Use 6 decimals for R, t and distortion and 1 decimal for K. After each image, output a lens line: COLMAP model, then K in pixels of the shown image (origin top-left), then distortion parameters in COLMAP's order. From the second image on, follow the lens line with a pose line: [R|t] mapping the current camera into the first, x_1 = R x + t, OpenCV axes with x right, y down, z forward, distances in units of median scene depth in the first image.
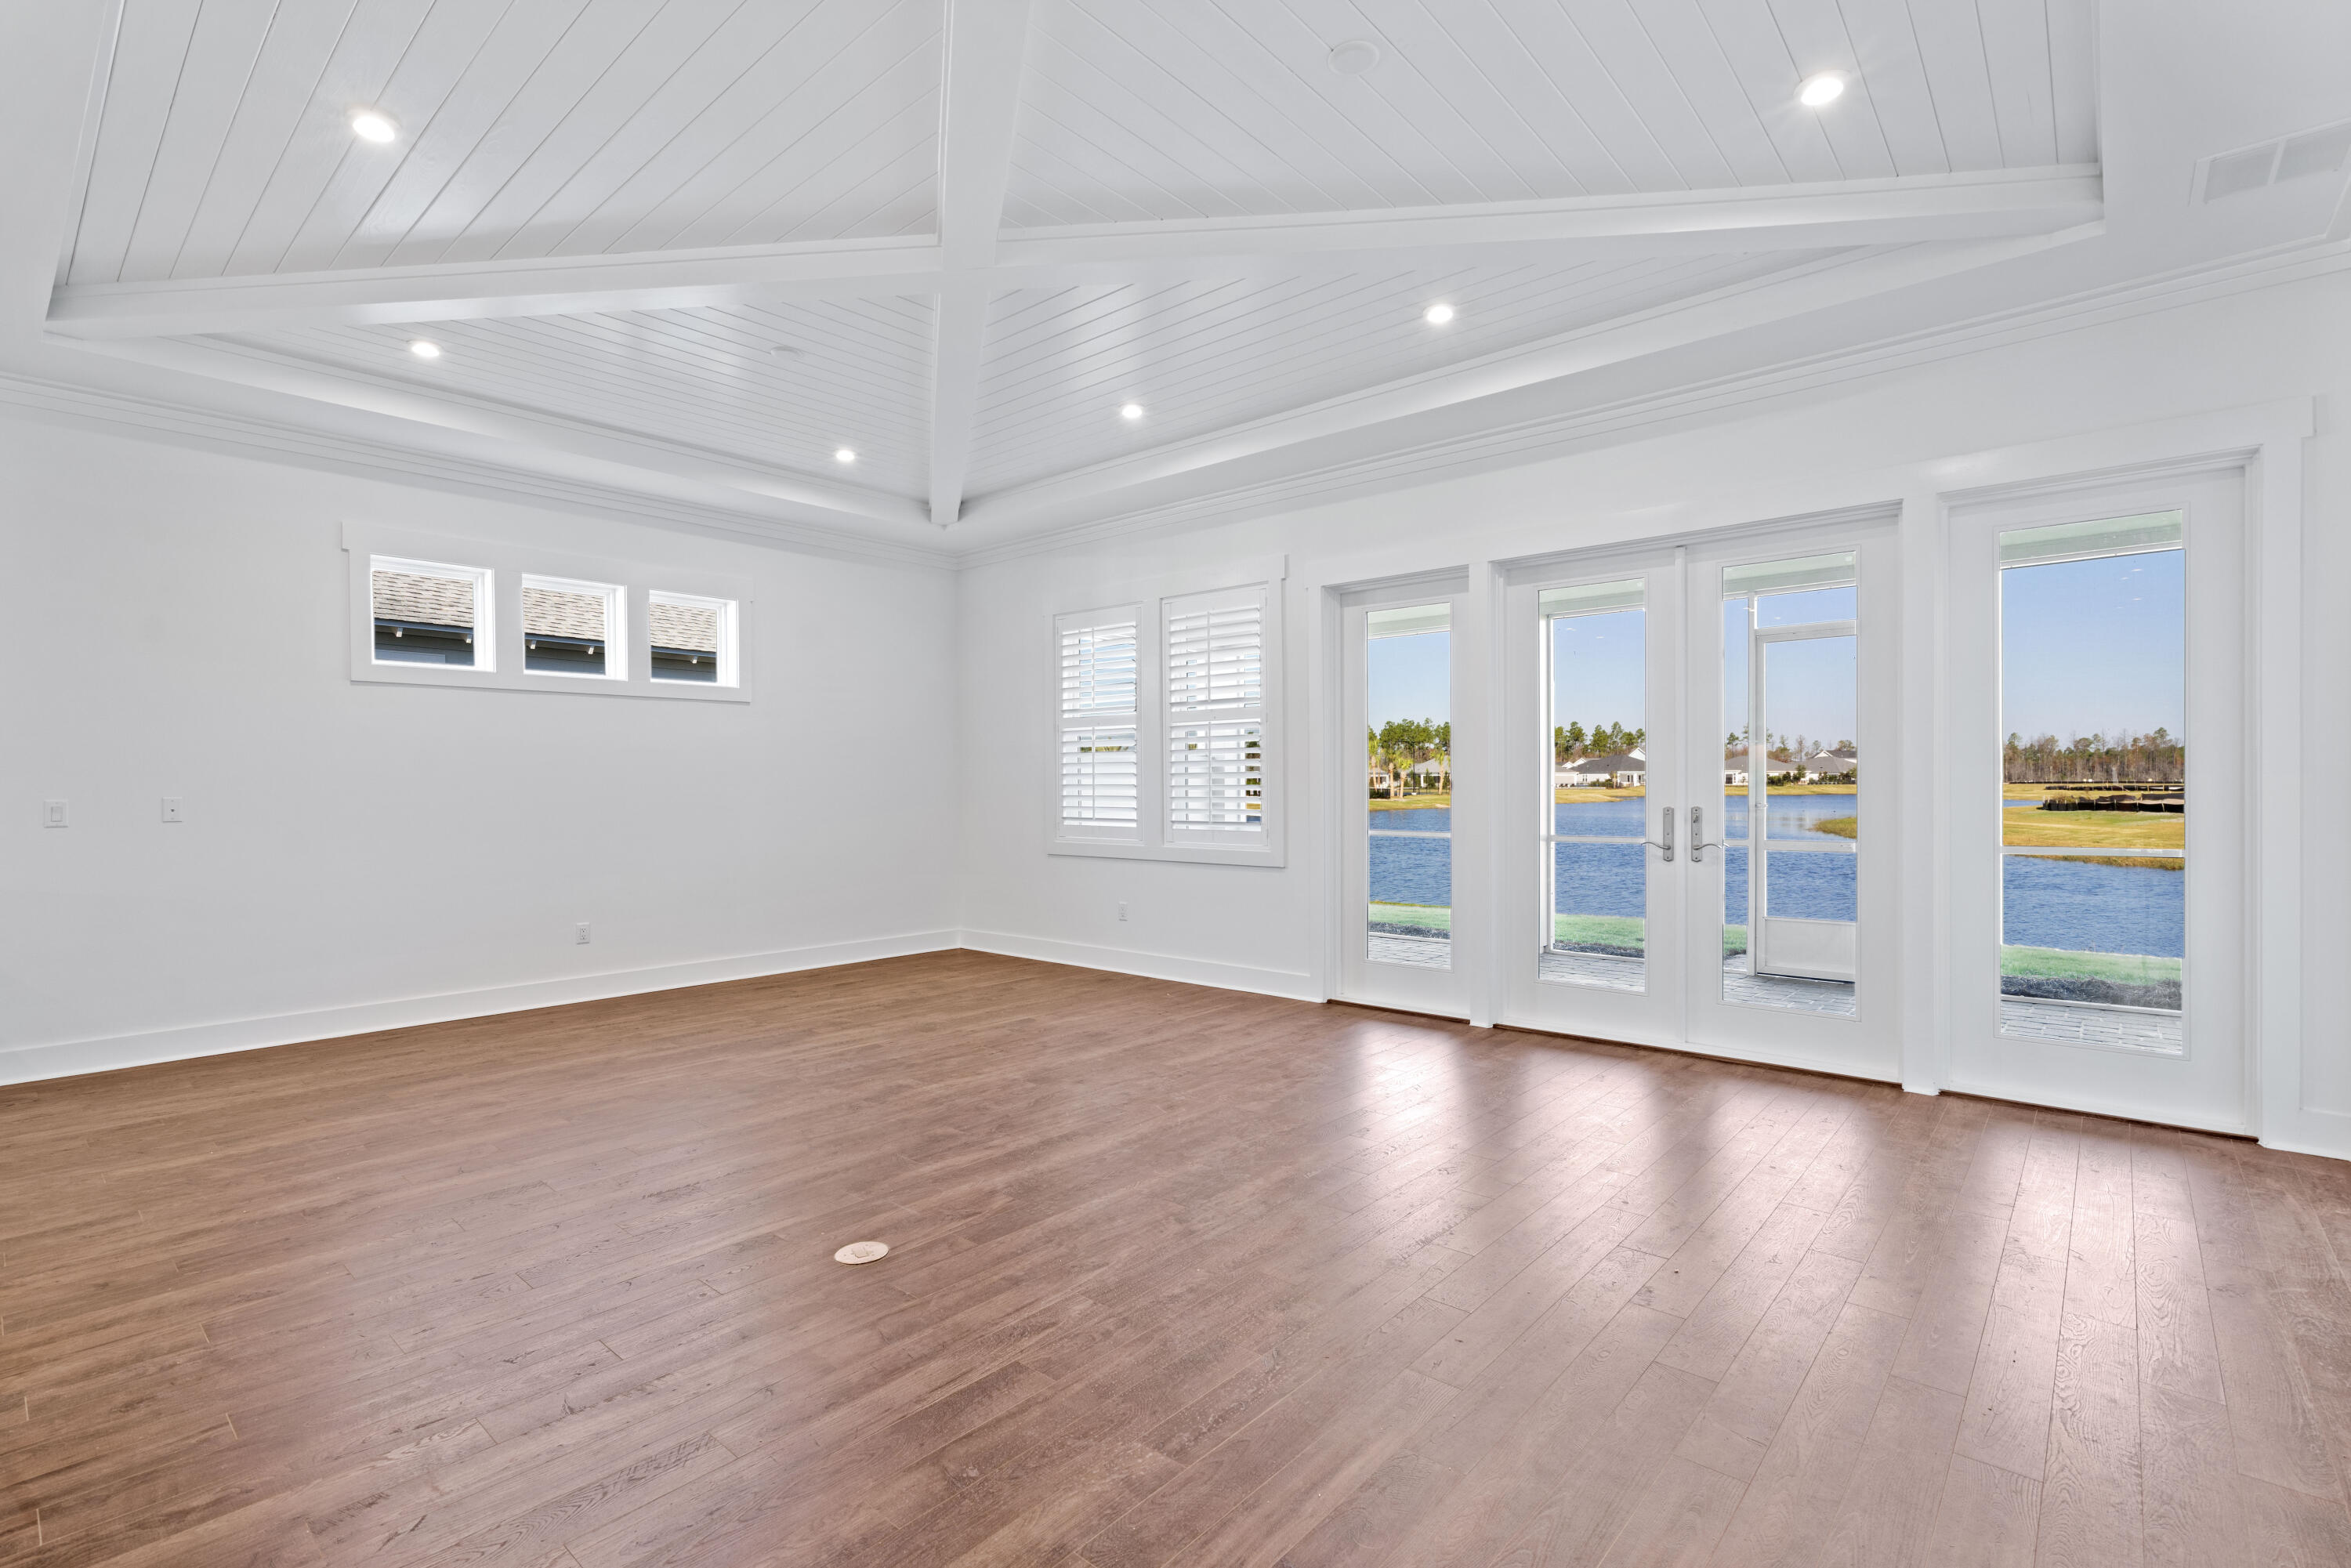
lens RADIAL K [[1088.6, 0, 1168.8], [0, 1088.6, 790.0], [0, 0, 1]] dist [-0.007152, 0.000500]
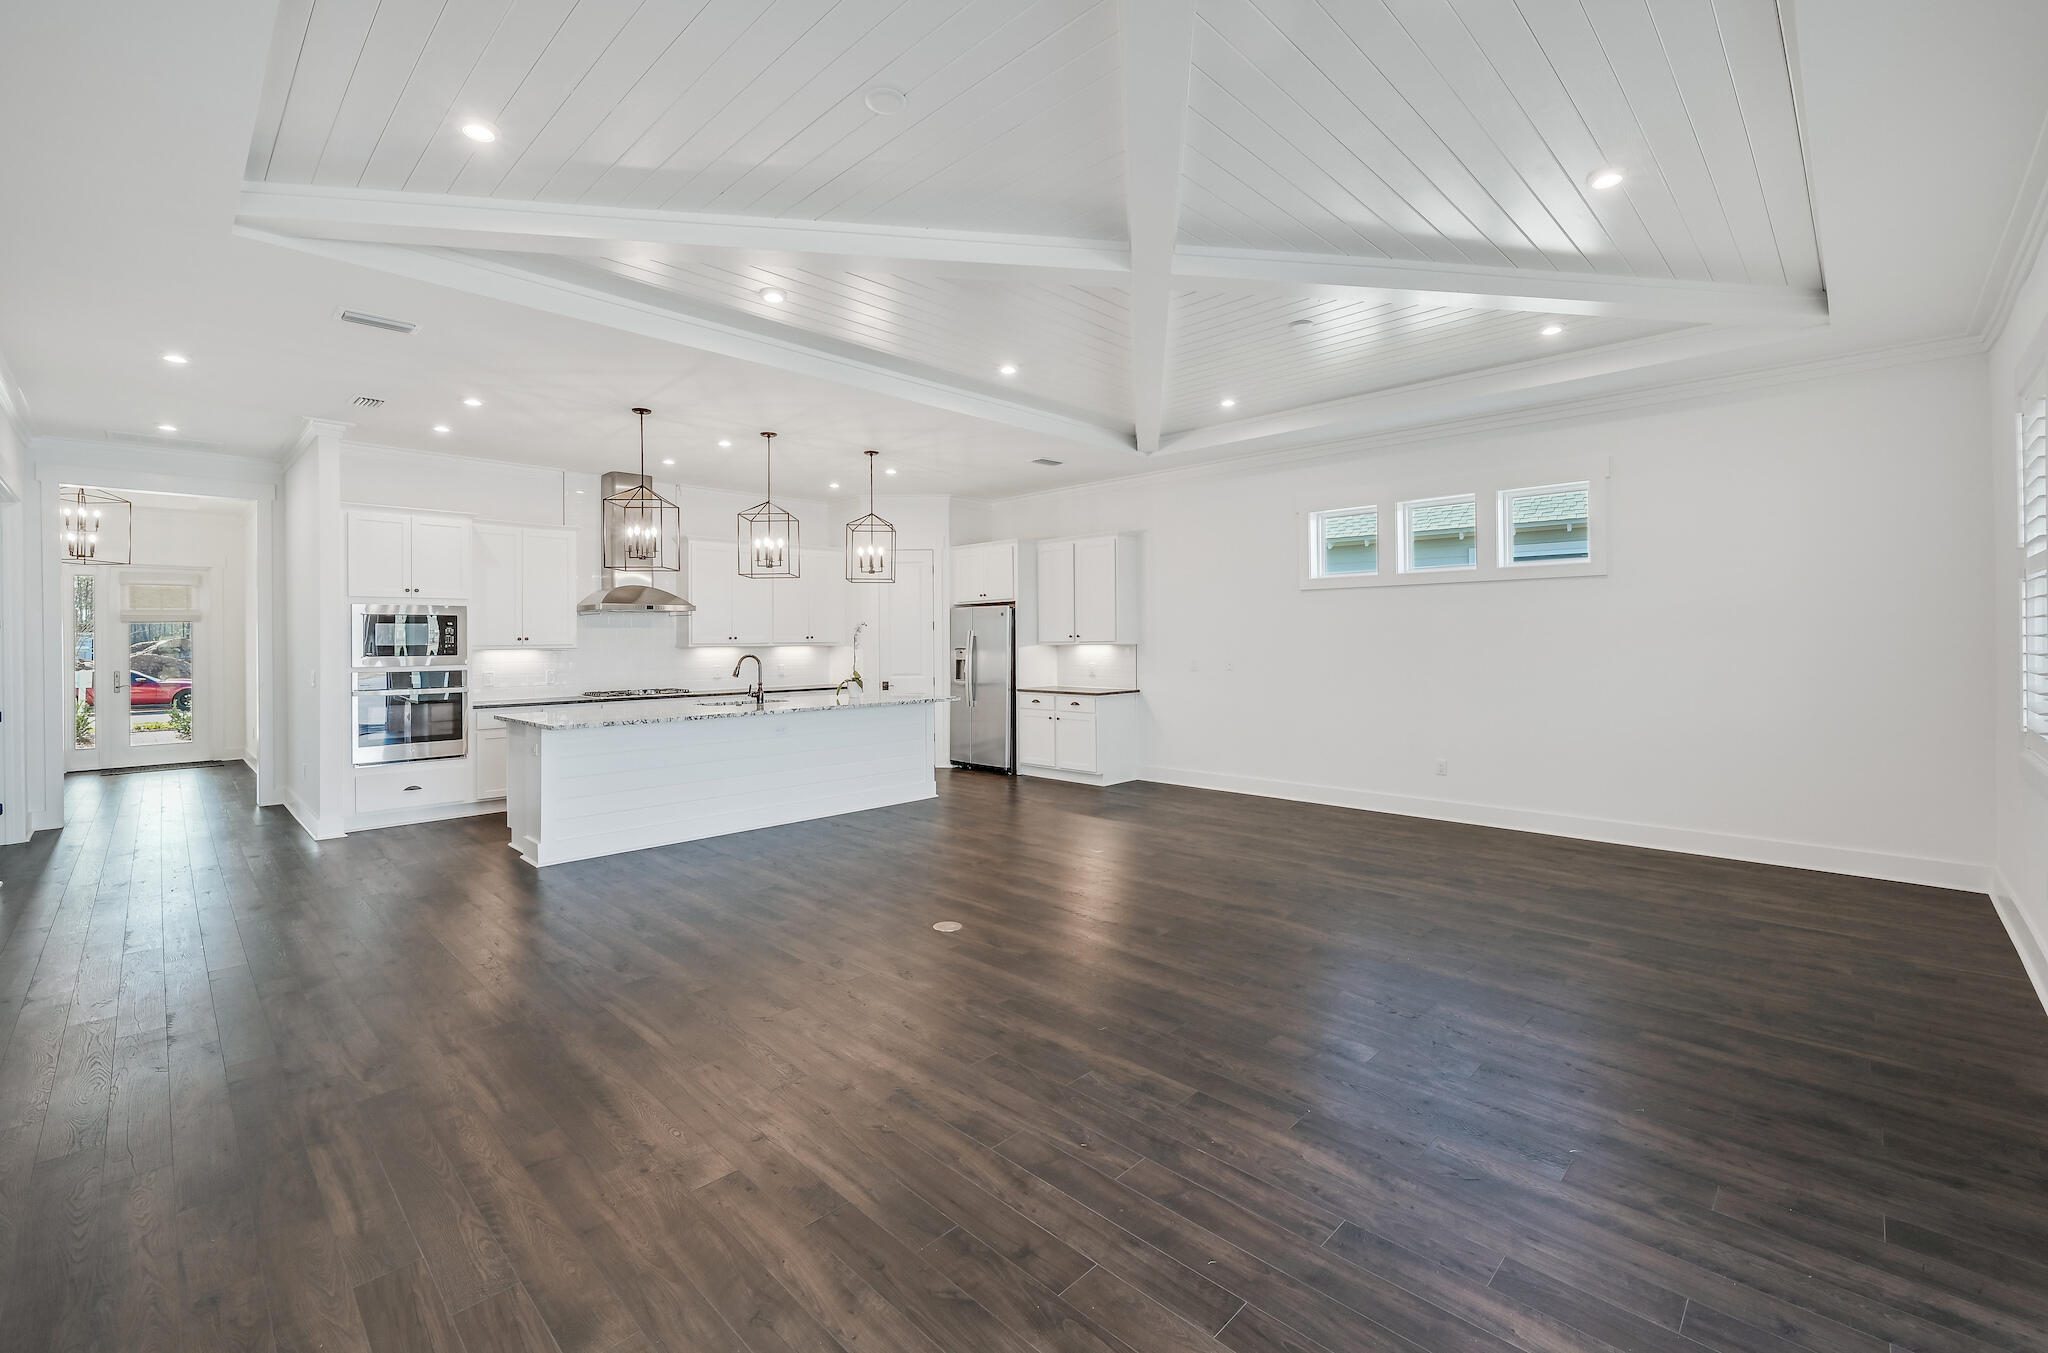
lens RADIAL K [[864.4, 0, 1003.7], [0, 864.4, 638.1], [0, 0, 1]] dist [0.001962, -0.000441]
pose [[-0.070673, 0.002666, -0.997496, 0.622445], [0.002983, 0.999993, 0.002462, -0.030968], [0.997495, -0.002802, -0.070680, 0.651638]]
